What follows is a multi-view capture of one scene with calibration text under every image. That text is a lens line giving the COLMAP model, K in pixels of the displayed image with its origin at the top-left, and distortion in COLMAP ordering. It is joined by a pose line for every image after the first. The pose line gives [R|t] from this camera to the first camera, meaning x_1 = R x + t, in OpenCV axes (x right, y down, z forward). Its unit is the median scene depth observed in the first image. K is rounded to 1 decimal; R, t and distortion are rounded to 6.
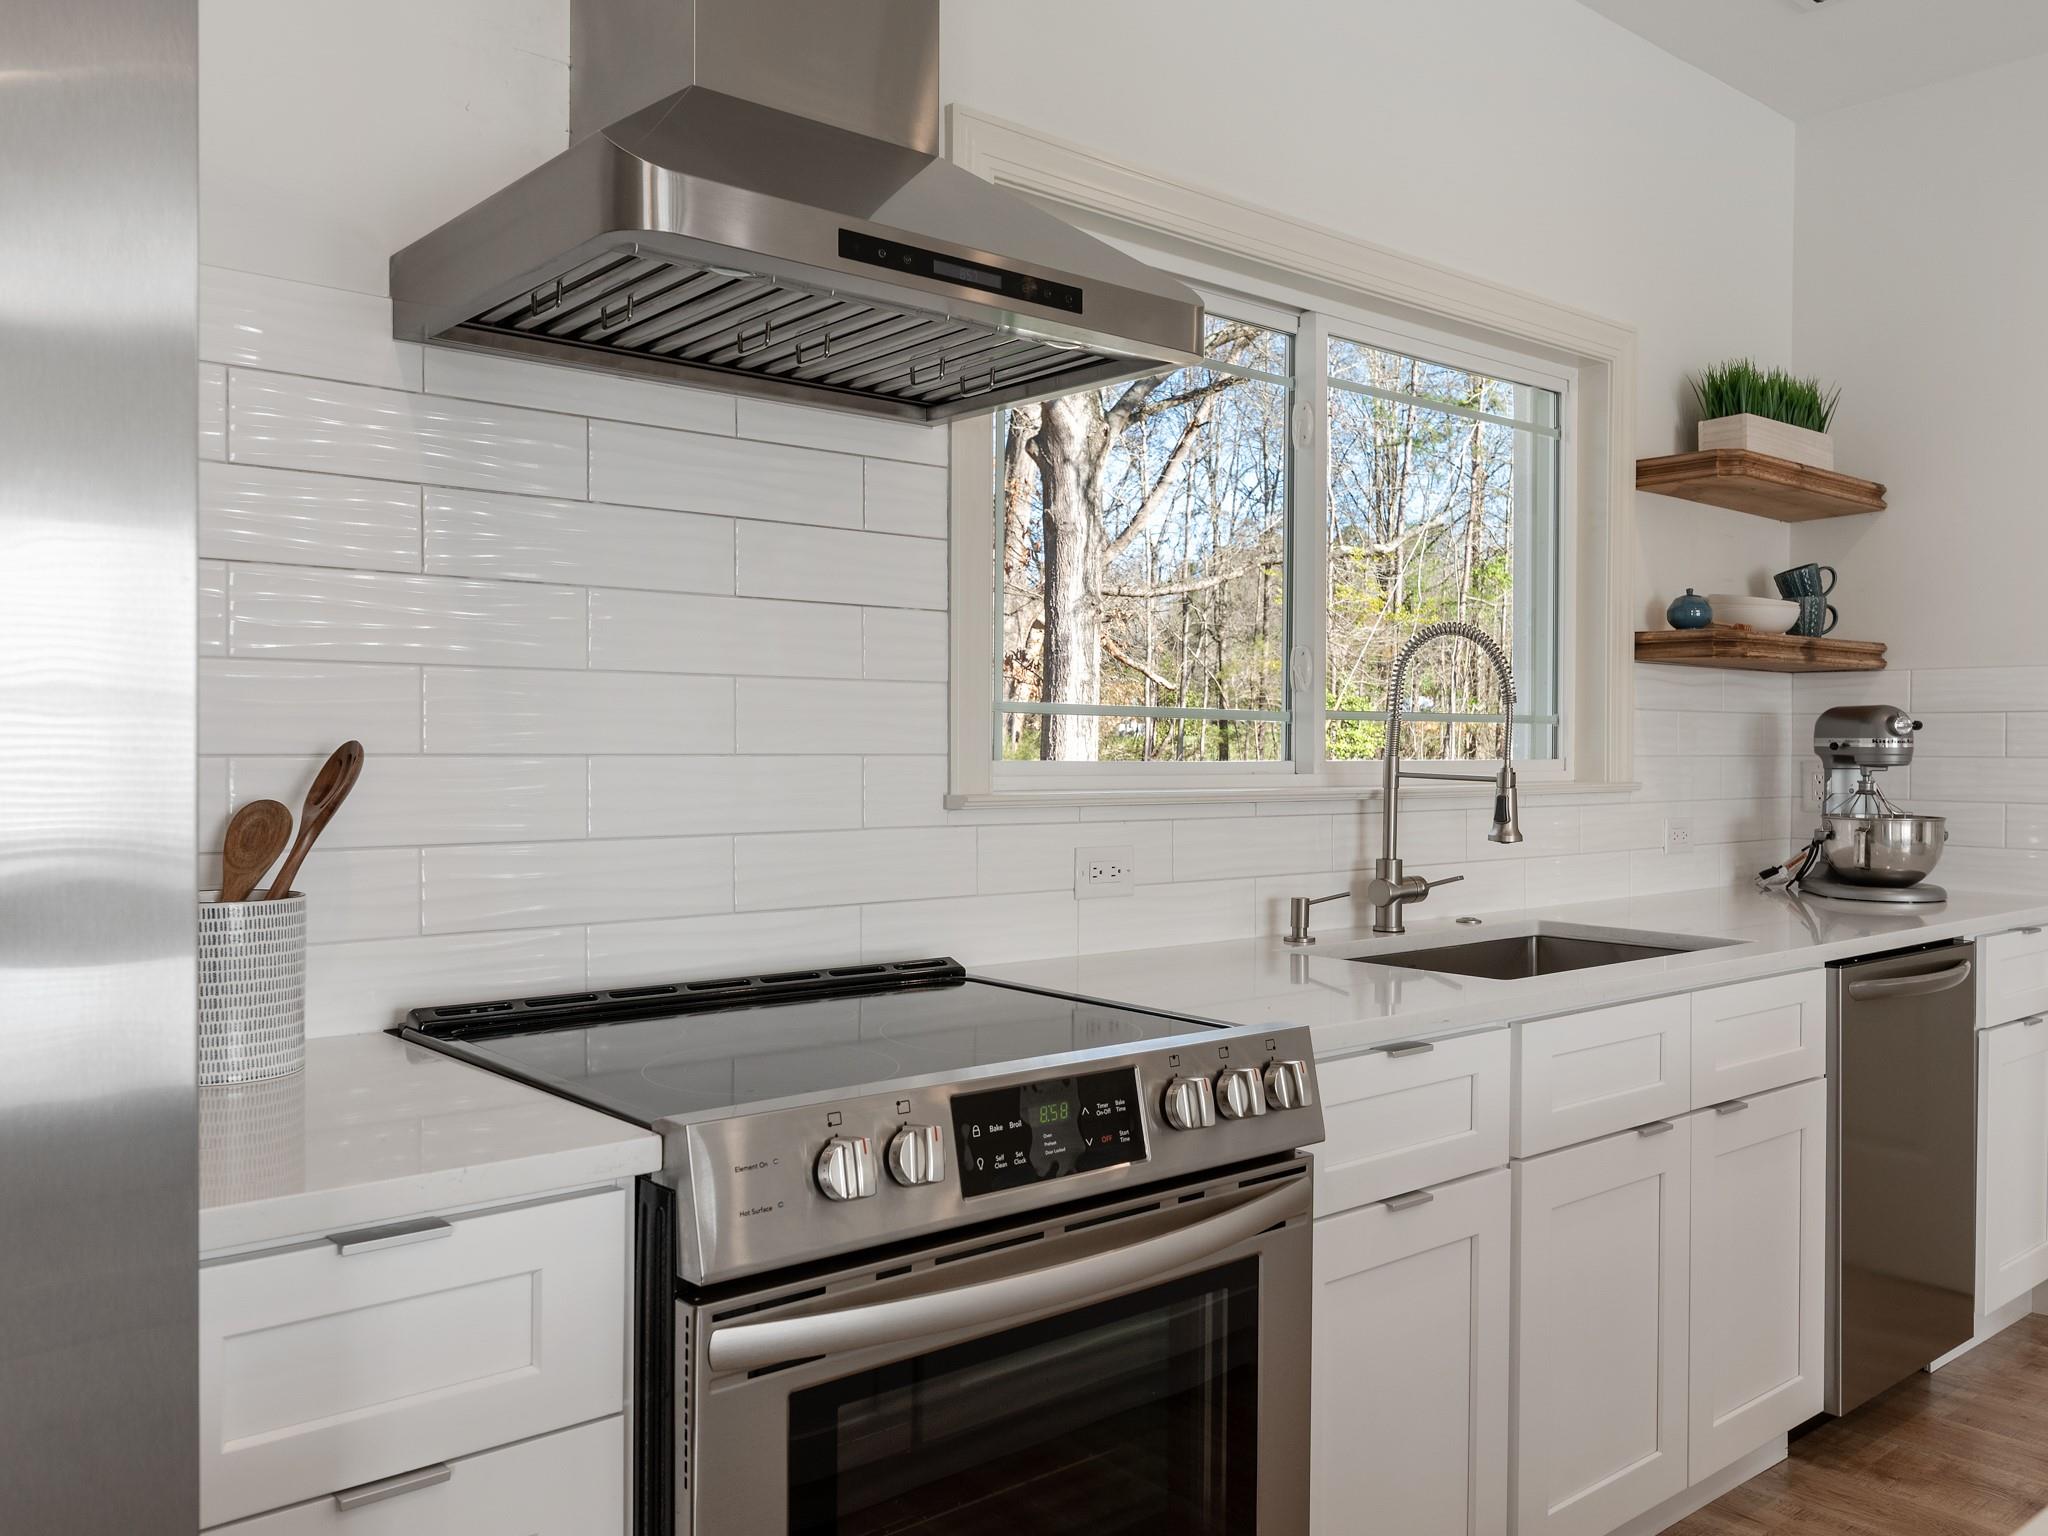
lens RADIAL K [[1633.2, 0, 1013.4], [0, 1633.2, 774.4], [0, 0, 1]] dist [0.011882, 0.002278]
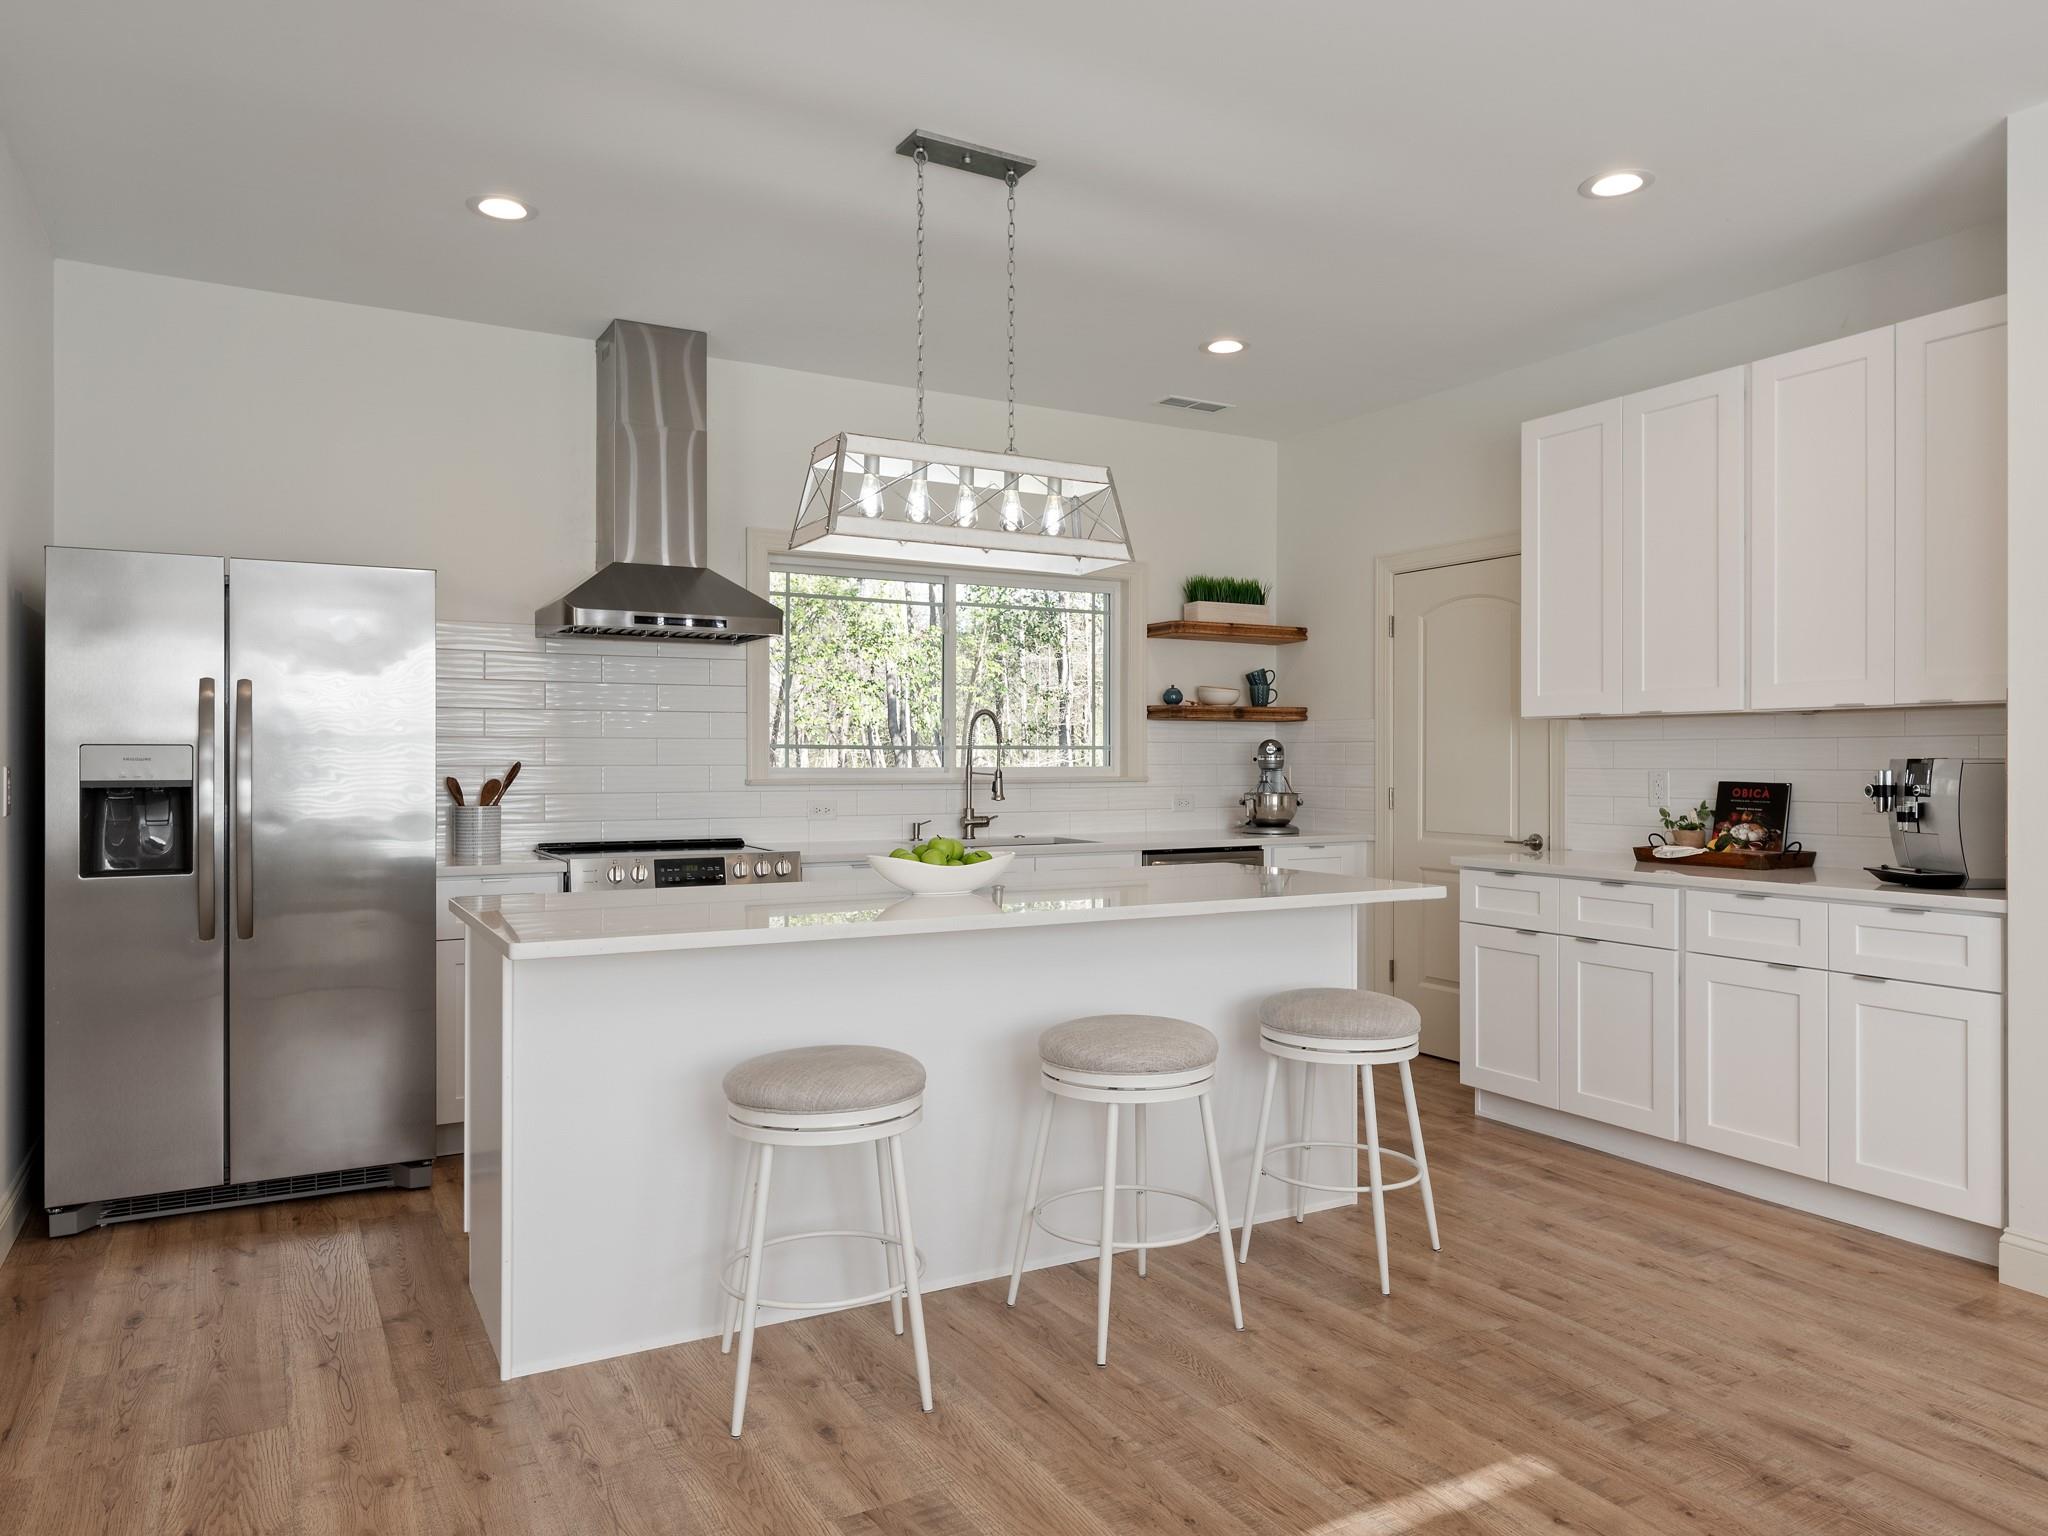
lens RADIAL K [[1369.1, 0, 1032.4], [0, 1369.1, 755.6], [0, 0, 1]] dist [0.003396, -0.001682]
pose [[0.983539, -0.005458, -0.180616, 0.626860], [0.001895, 0.999800, -0.019889, 0.013745], [0.180688, 0.019219, 0.983353, -0.864116]]
